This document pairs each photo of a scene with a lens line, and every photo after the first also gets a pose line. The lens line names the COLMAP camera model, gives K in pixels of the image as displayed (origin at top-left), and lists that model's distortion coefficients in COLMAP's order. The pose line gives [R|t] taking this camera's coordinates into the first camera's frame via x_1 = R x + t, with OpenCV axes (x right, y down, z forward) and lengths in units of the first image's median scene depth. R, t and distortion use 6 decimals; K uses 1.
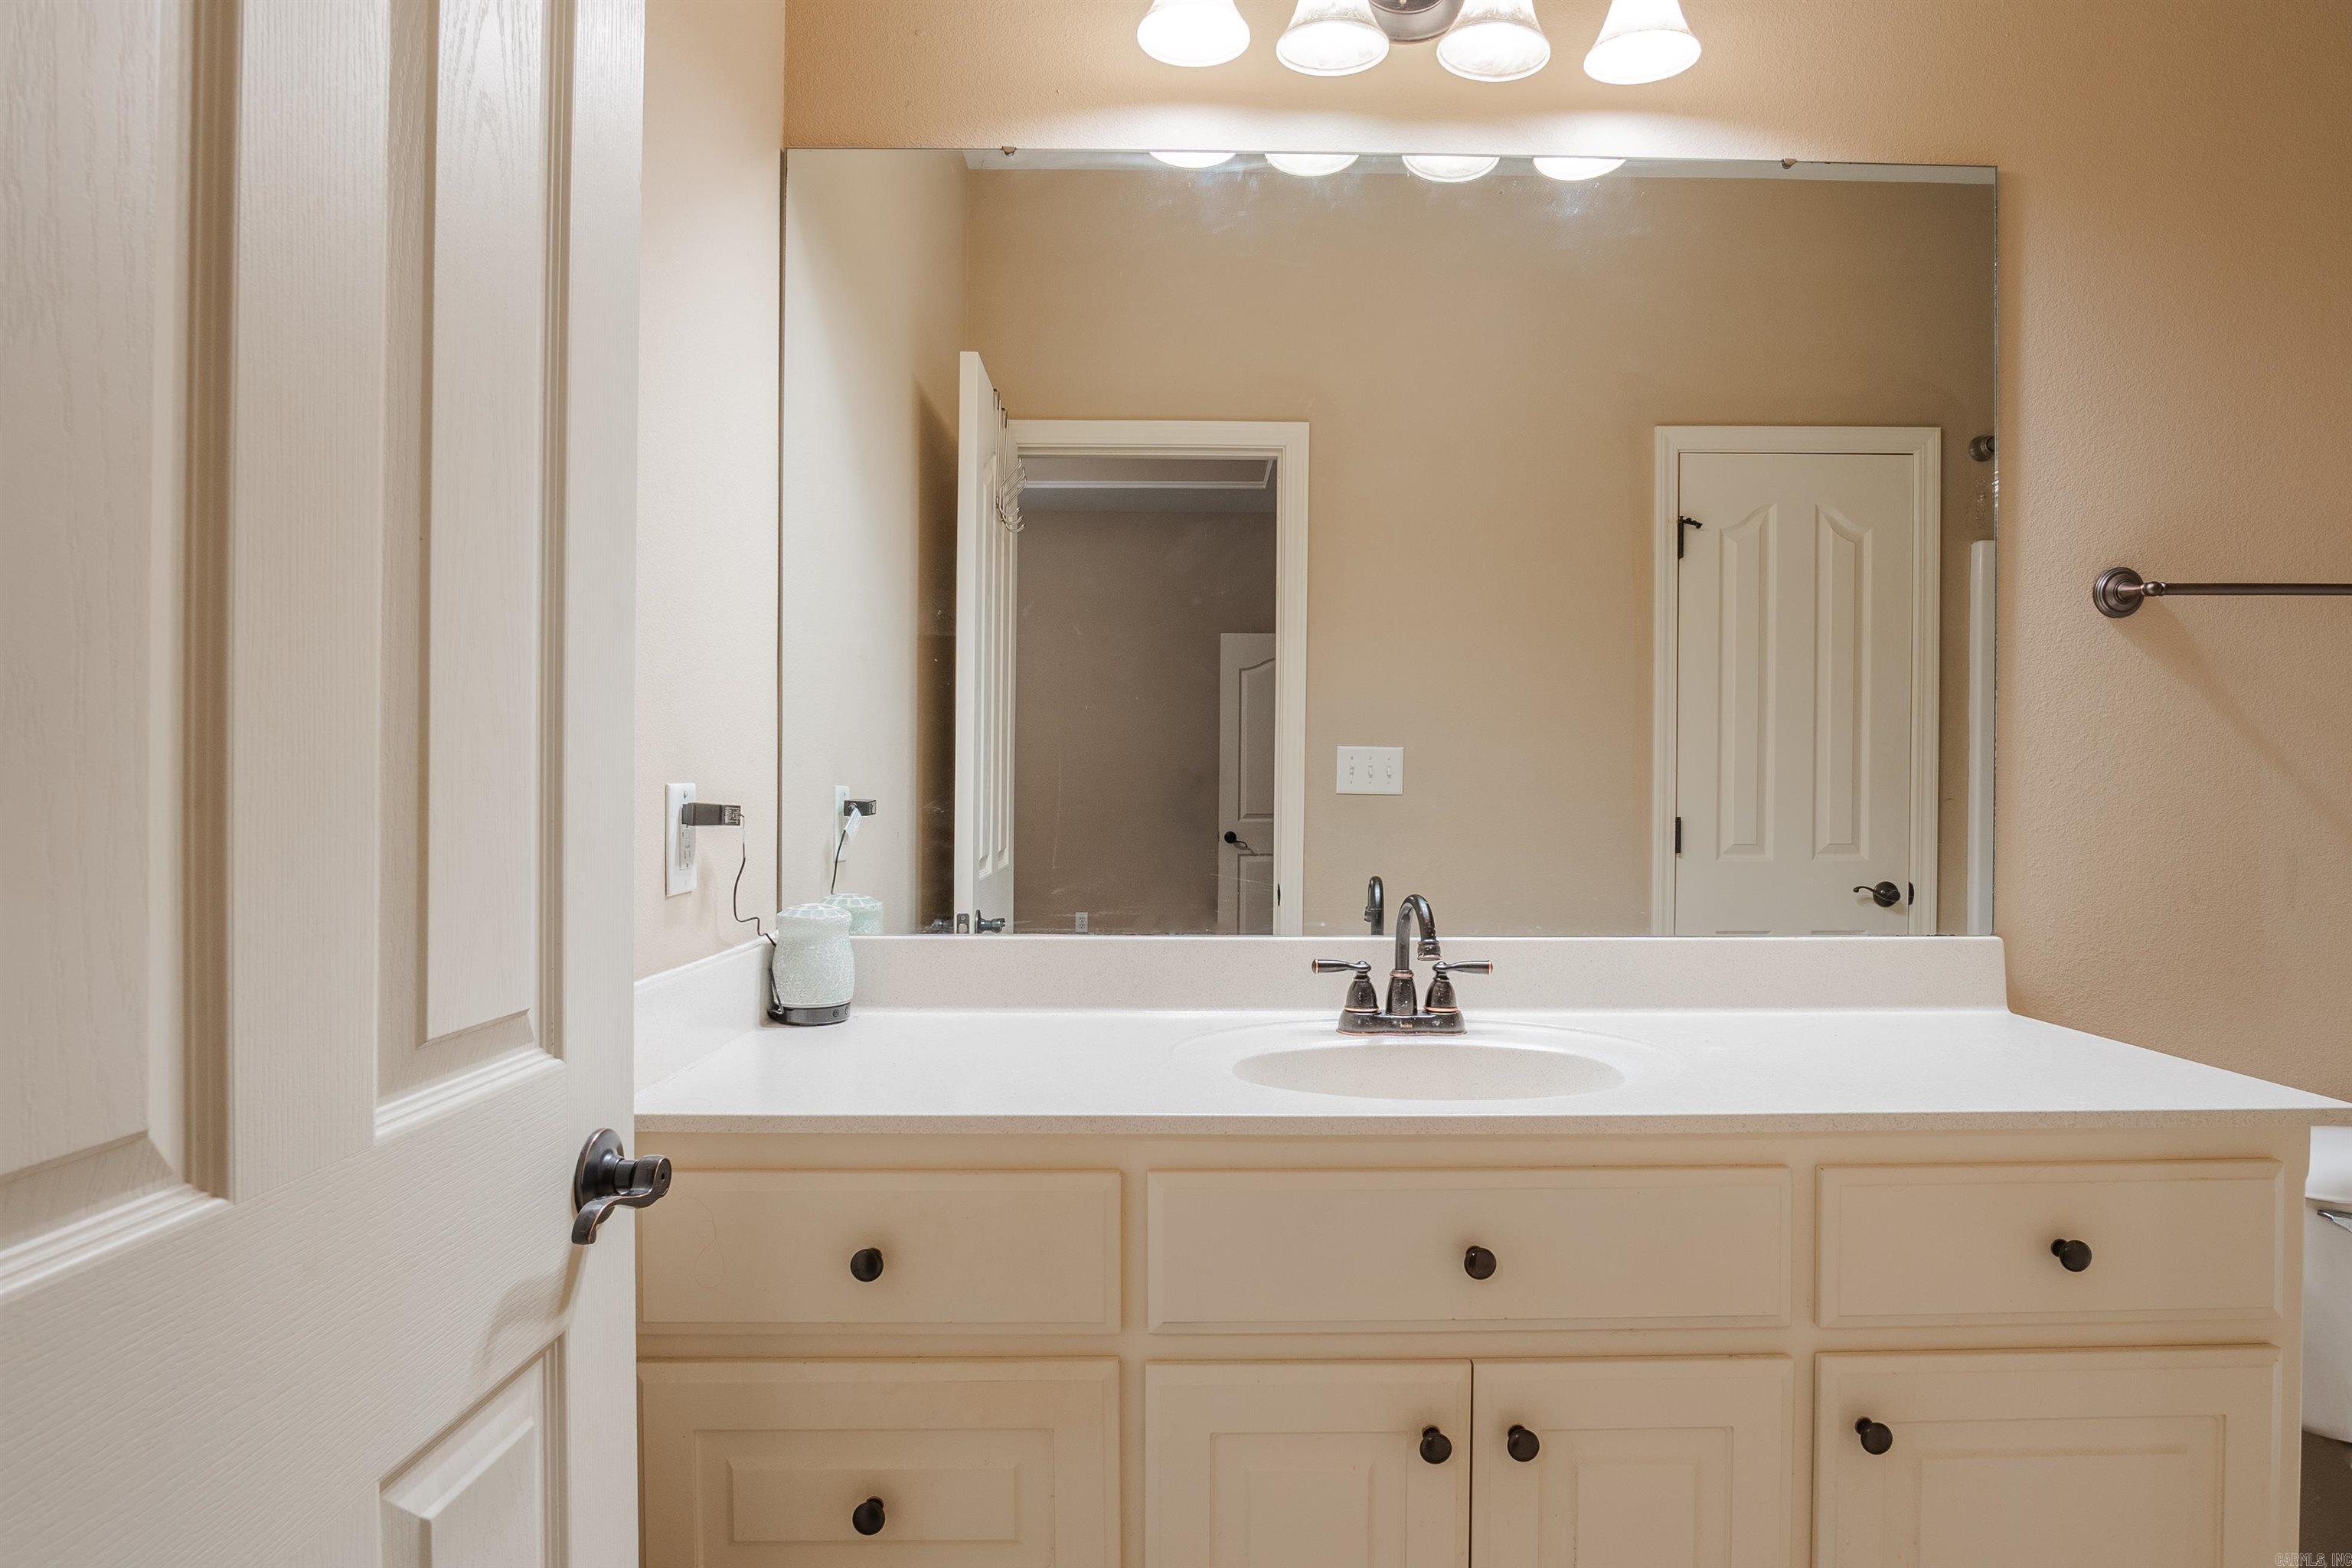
lens RADIAL K [[1307.6, 0, 1211.1], [0, 1307.6, 765.1], [0, 0, 1]] dist [-0.050788, 0.022306]
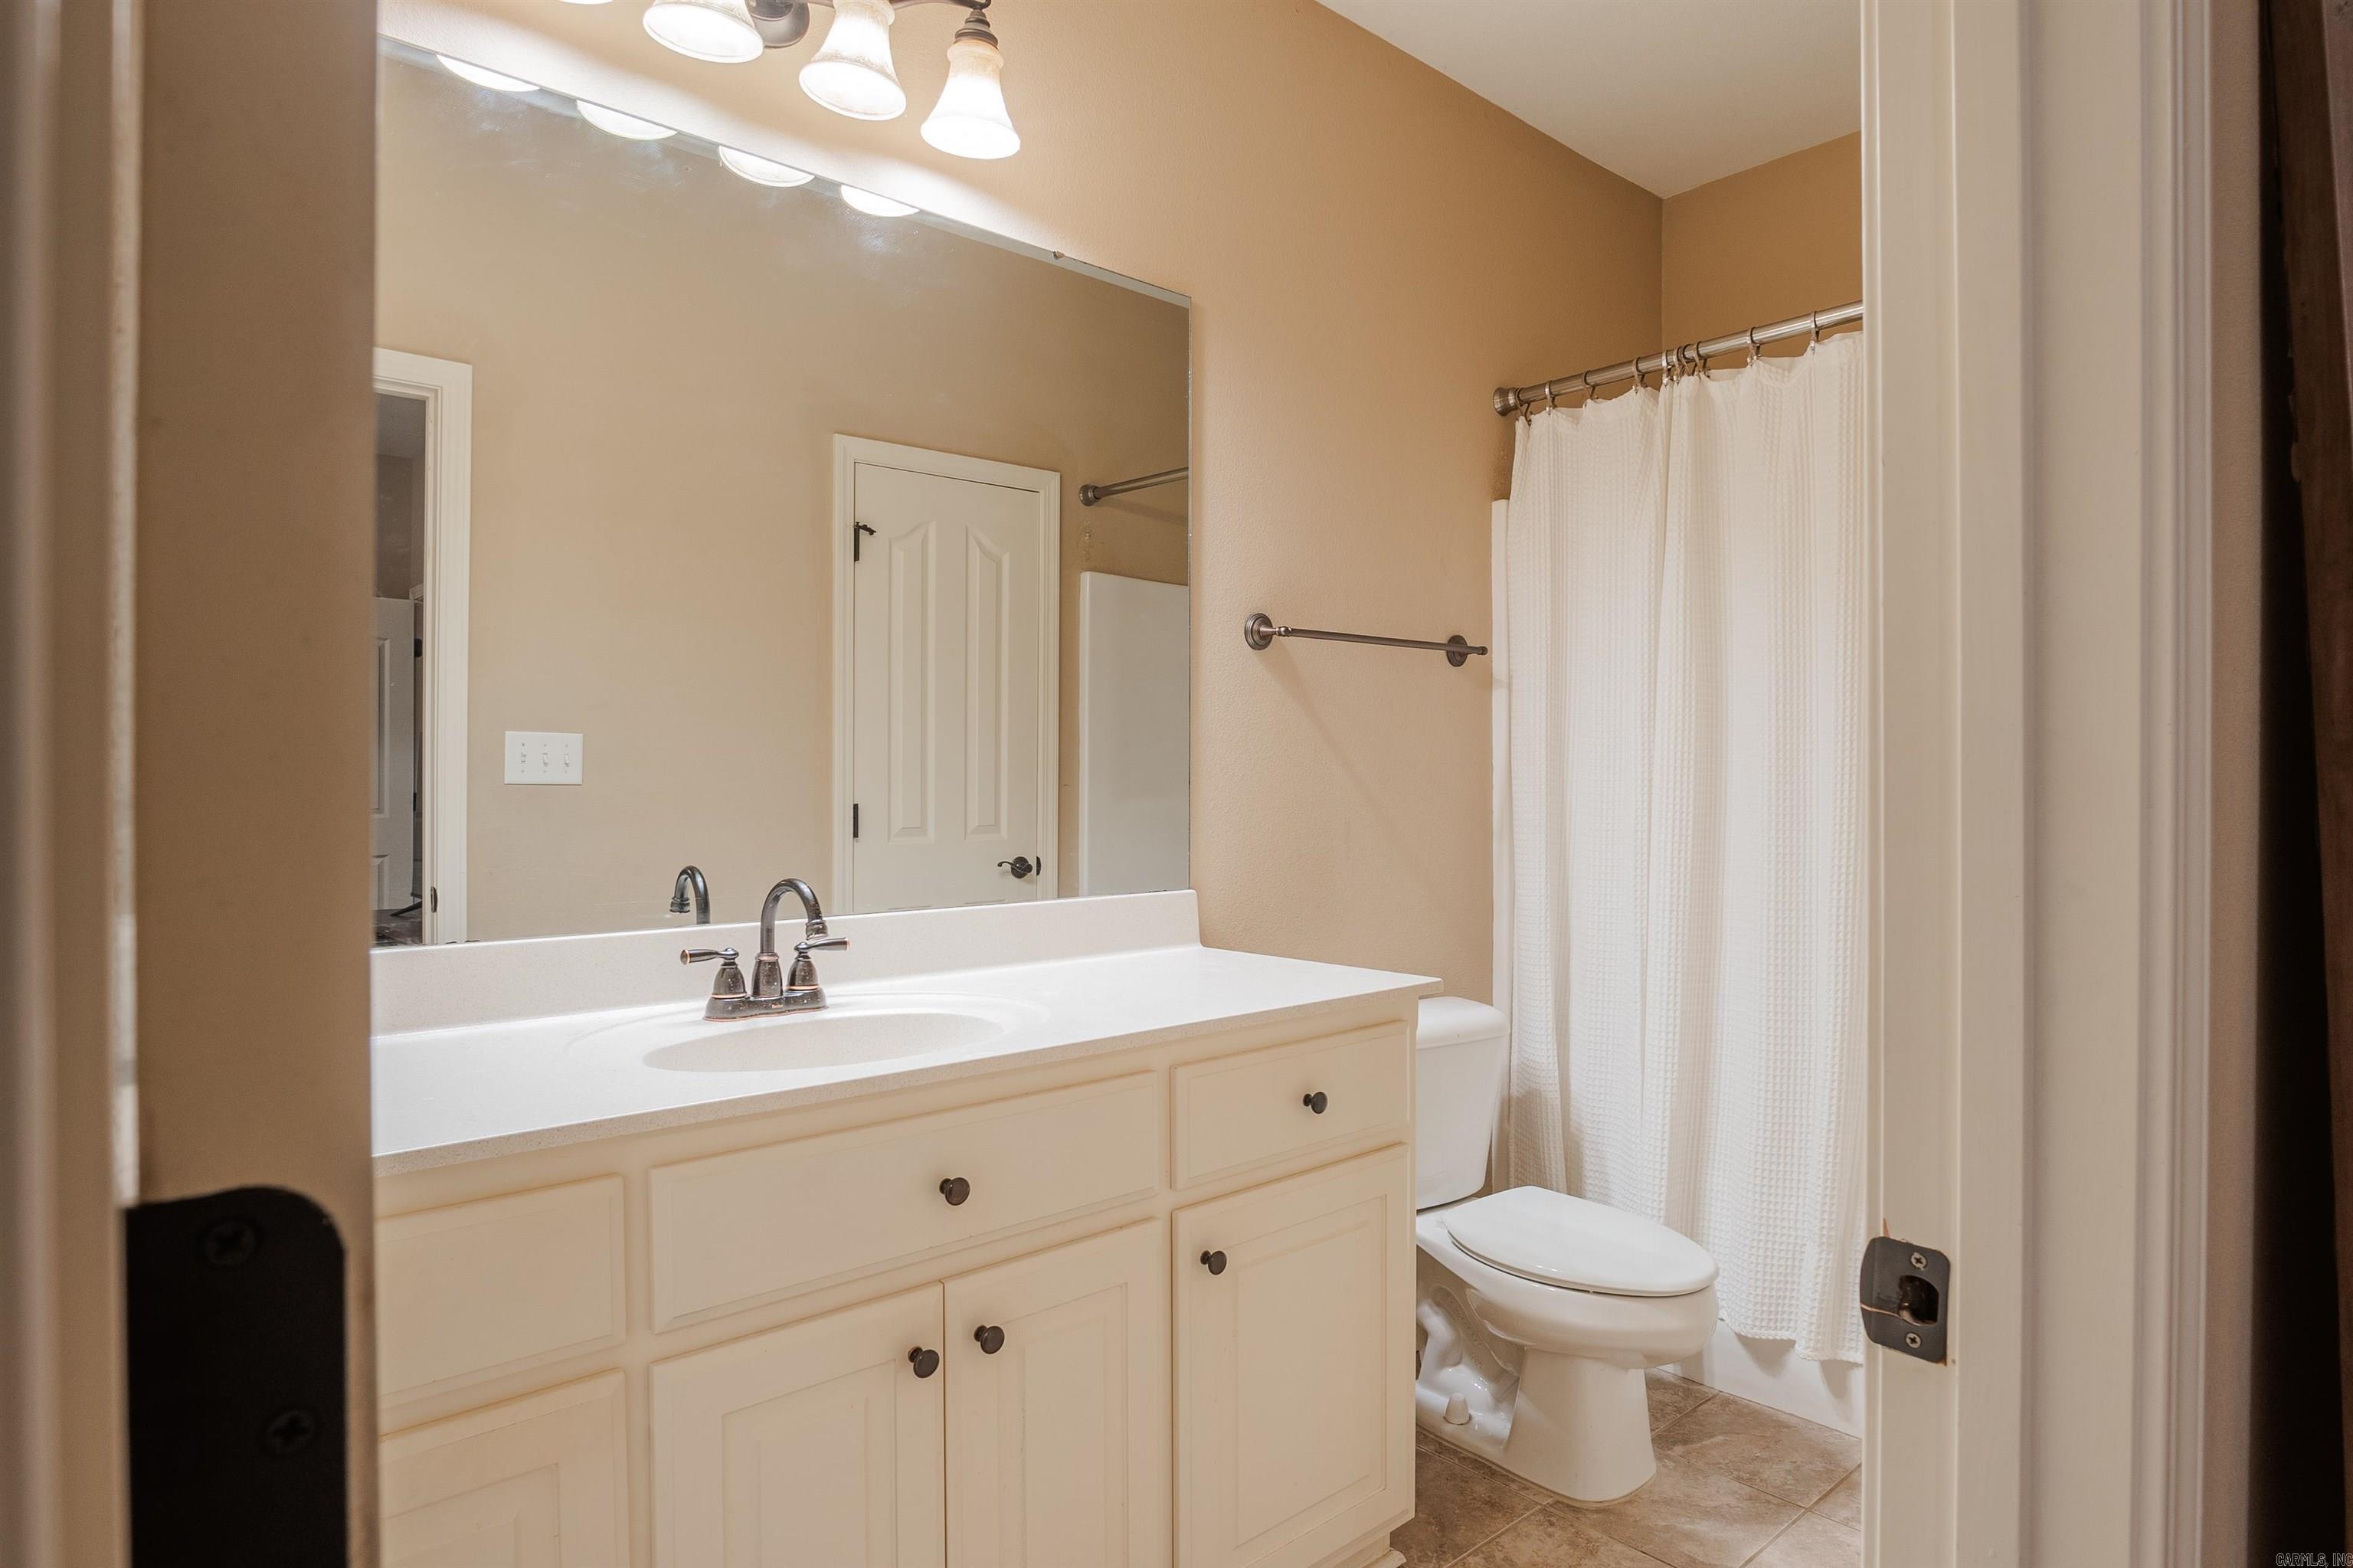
lens RADIAL K [[1343.0, 0, 1201.1], [0, 1343.0, 752.2], [0, 0, 1]] dist [-0.029400, 0.002003]
pose [[0.742791, 0.008822, 0.669466, -0.289696], [-0.008224, 0.999958, -0.004052, -0.000649], [-0.669473, -0.002496, 0.742832, -0.015924]]
